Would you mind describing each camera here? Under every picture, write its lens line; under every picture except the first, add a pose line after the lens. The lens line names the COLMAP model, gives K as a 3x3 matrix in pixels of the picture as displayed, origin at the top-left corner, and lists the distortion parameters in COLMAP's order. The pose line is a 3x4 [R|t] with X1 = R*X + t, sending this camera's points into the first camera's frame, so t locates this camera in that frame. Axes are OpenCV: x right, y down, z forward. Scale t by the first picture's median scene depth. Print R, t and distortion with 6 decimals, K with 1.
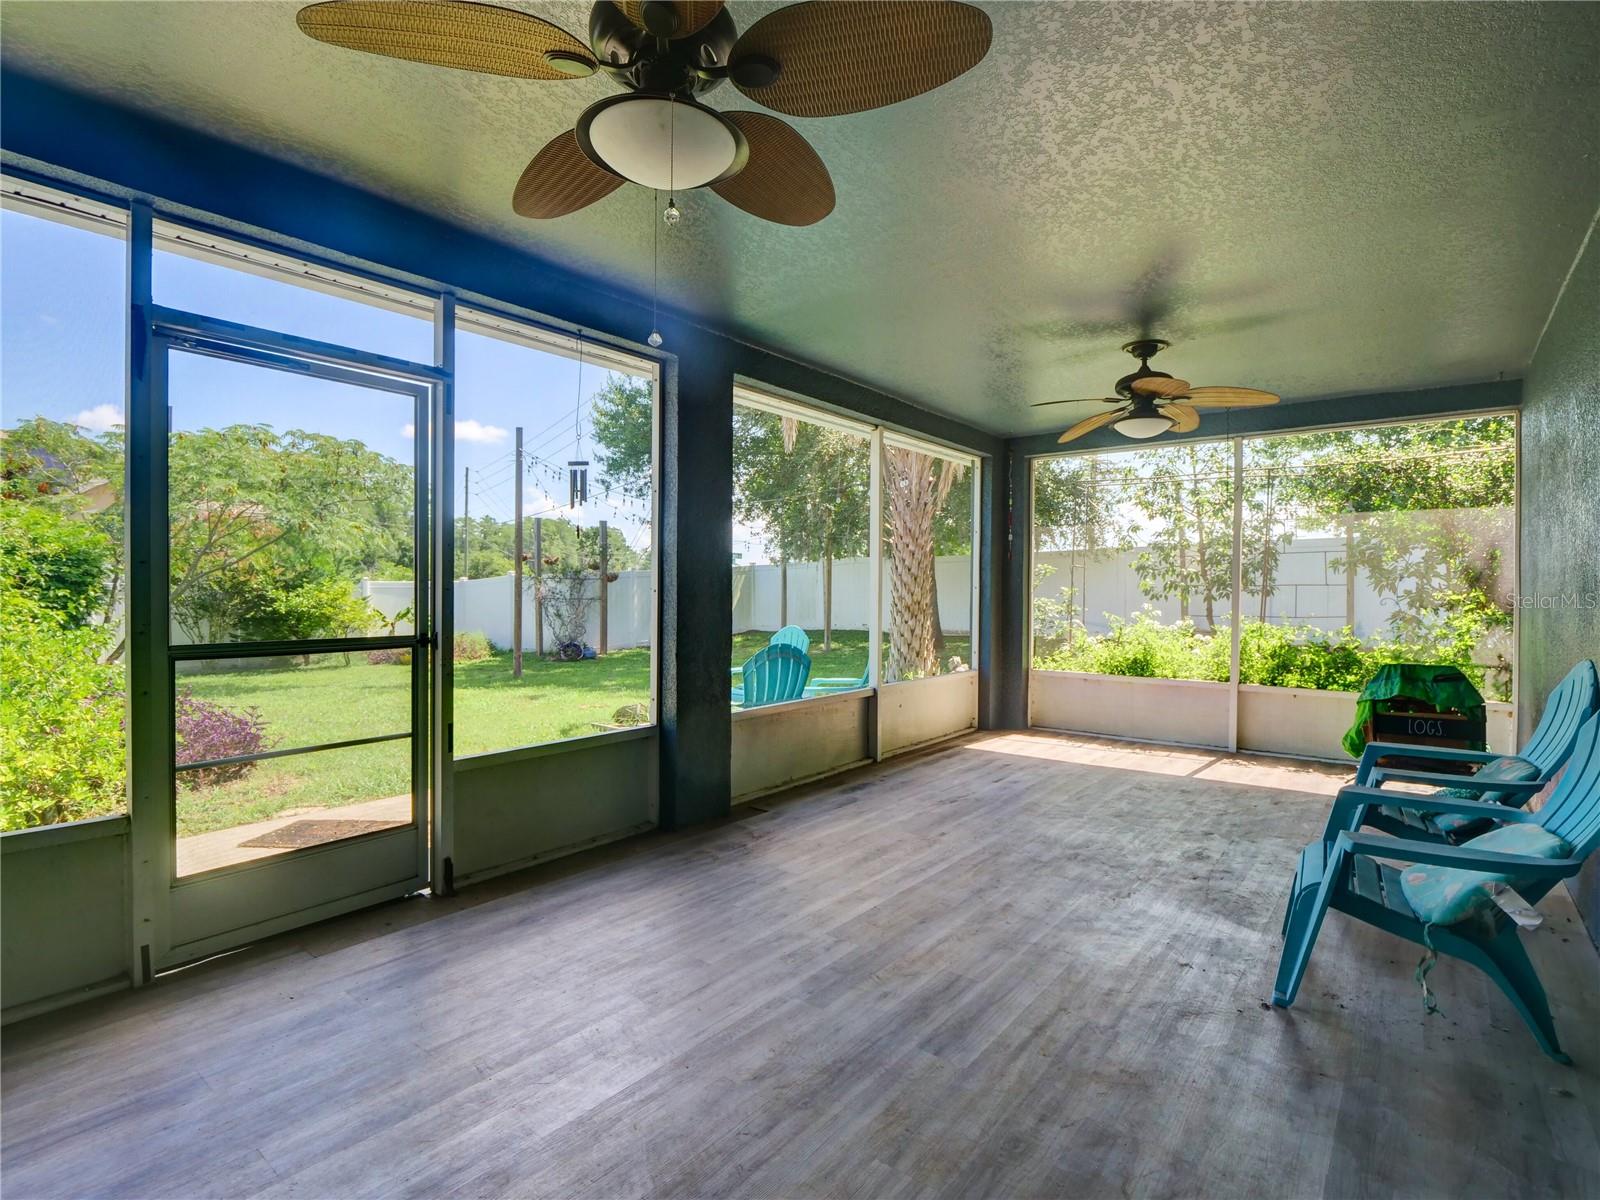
lens RADIAL K [[743.1, 0, 800.0], [0, 743.1, 600.0], [0, 0, 1]] dist [-0.016515, 0.000006]
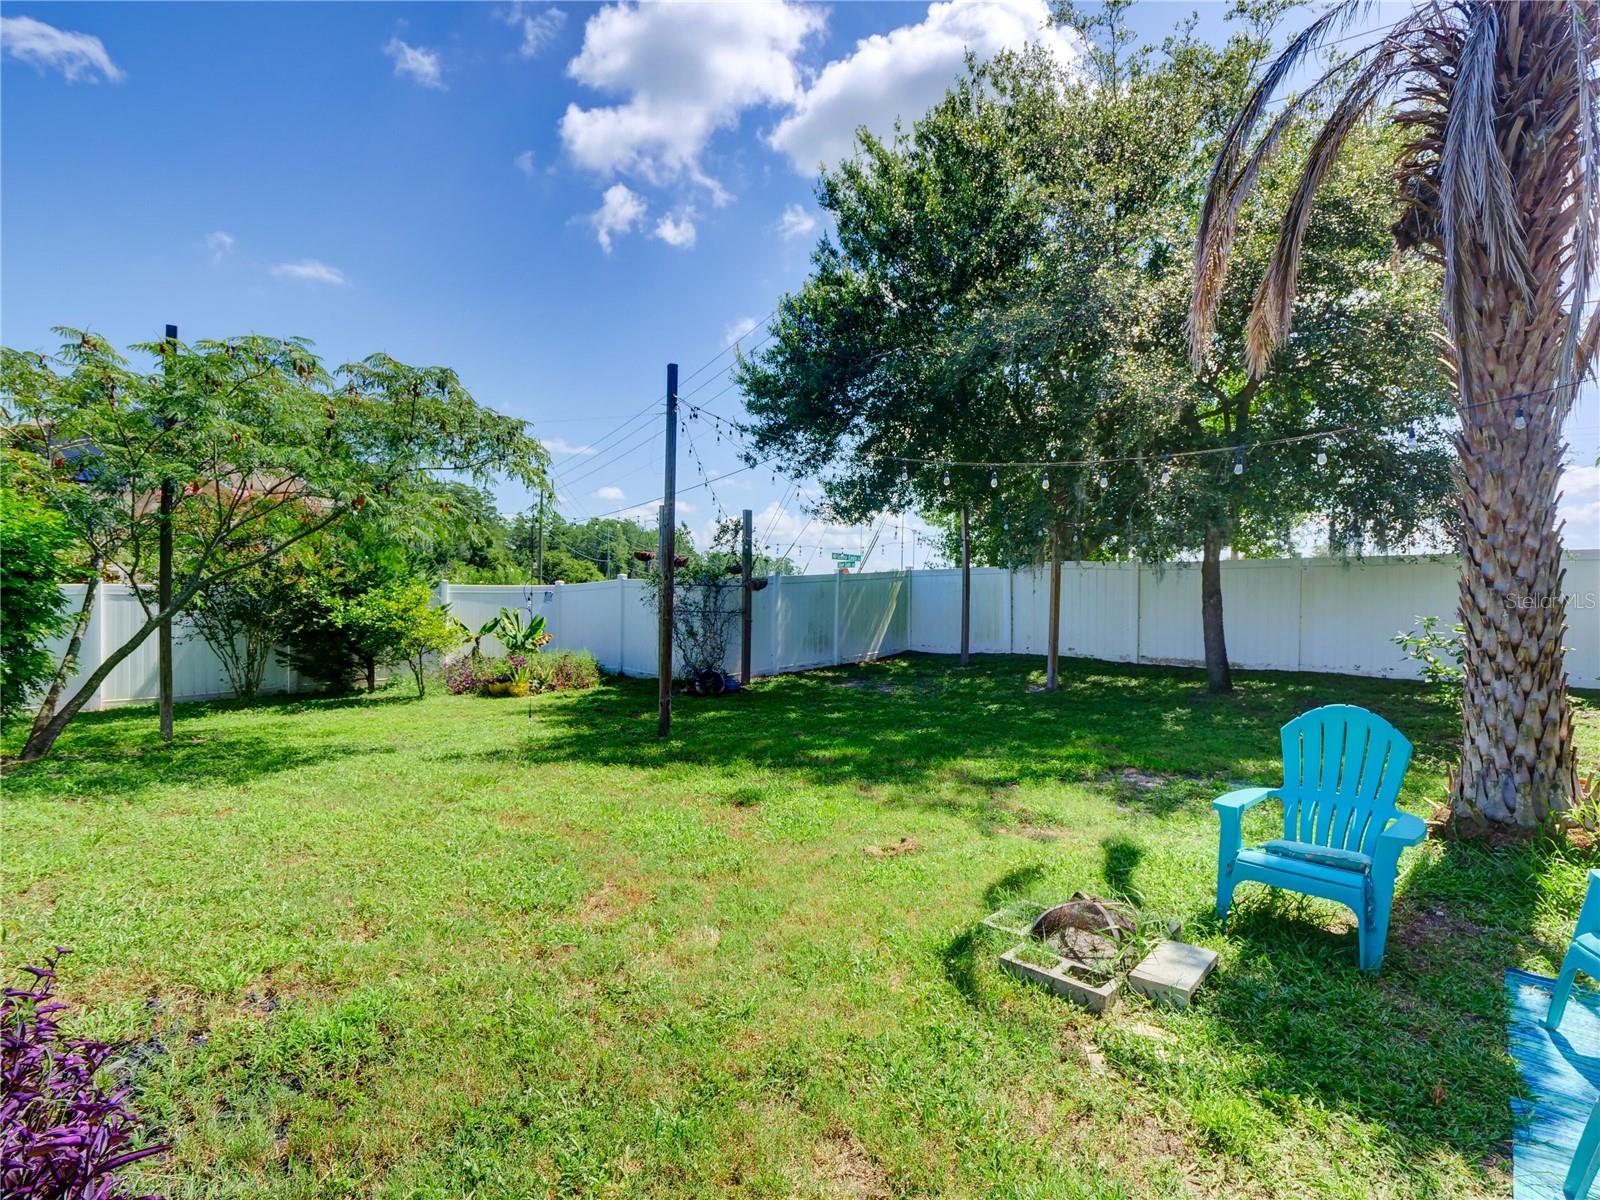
lens RADIAL K [[751.4, 0, 800.0], [0, 751.4, 600.0], [0, 0, 1]] dist [-0.000748, -0.000061]
pose [[0.996627, 0.013096, -0.081013, -0.149704], [-0.013436, 0.999903, -0.003656, -0.011856], [0.080957, 0.004732, 0.996706, 0.238738]]
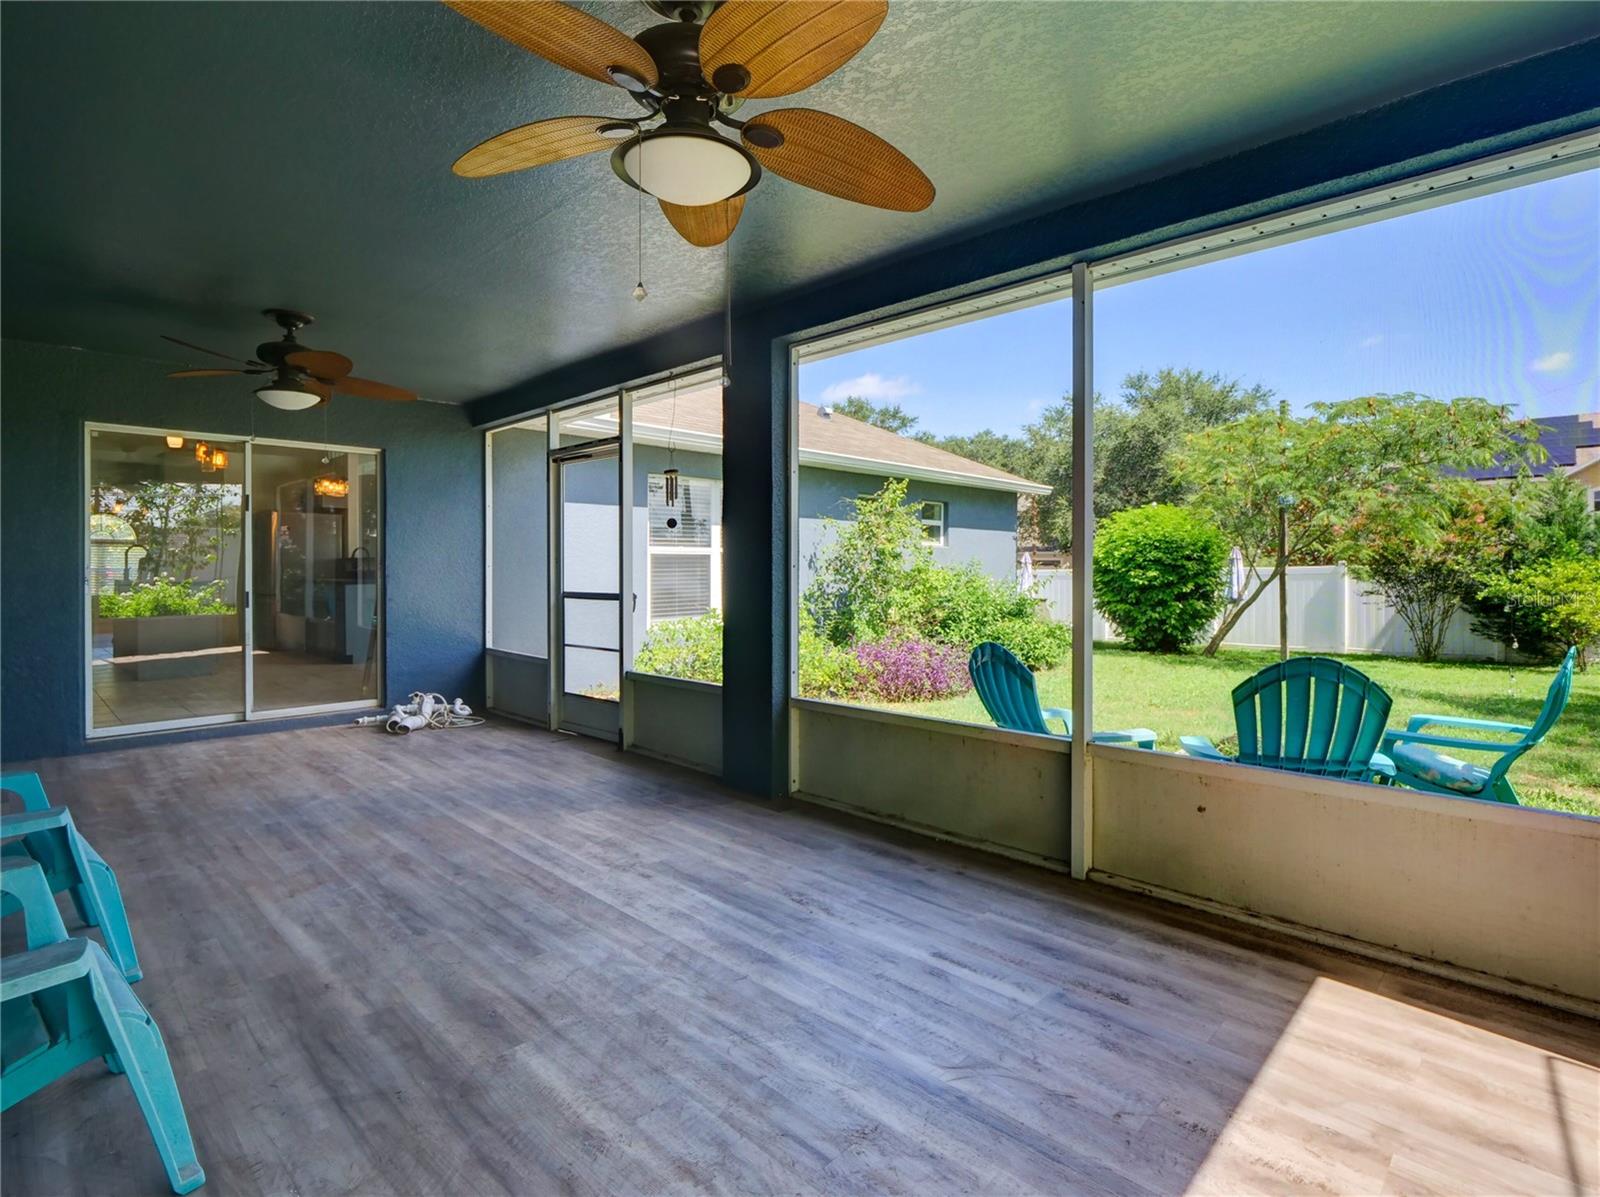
lens RADIAL K [[787.4, 0, 798.8], [0, 787.4, 567.4], [0, 0, 1]] dist [0.002781, 0.000262]
pose [[-0.062234, 0.000452, -0.998061, 1.171872], [-0.007996, 0.999968, 0.000952, -0.016602], [0.998030, 0.008040, -0.062229, 1.394718]]
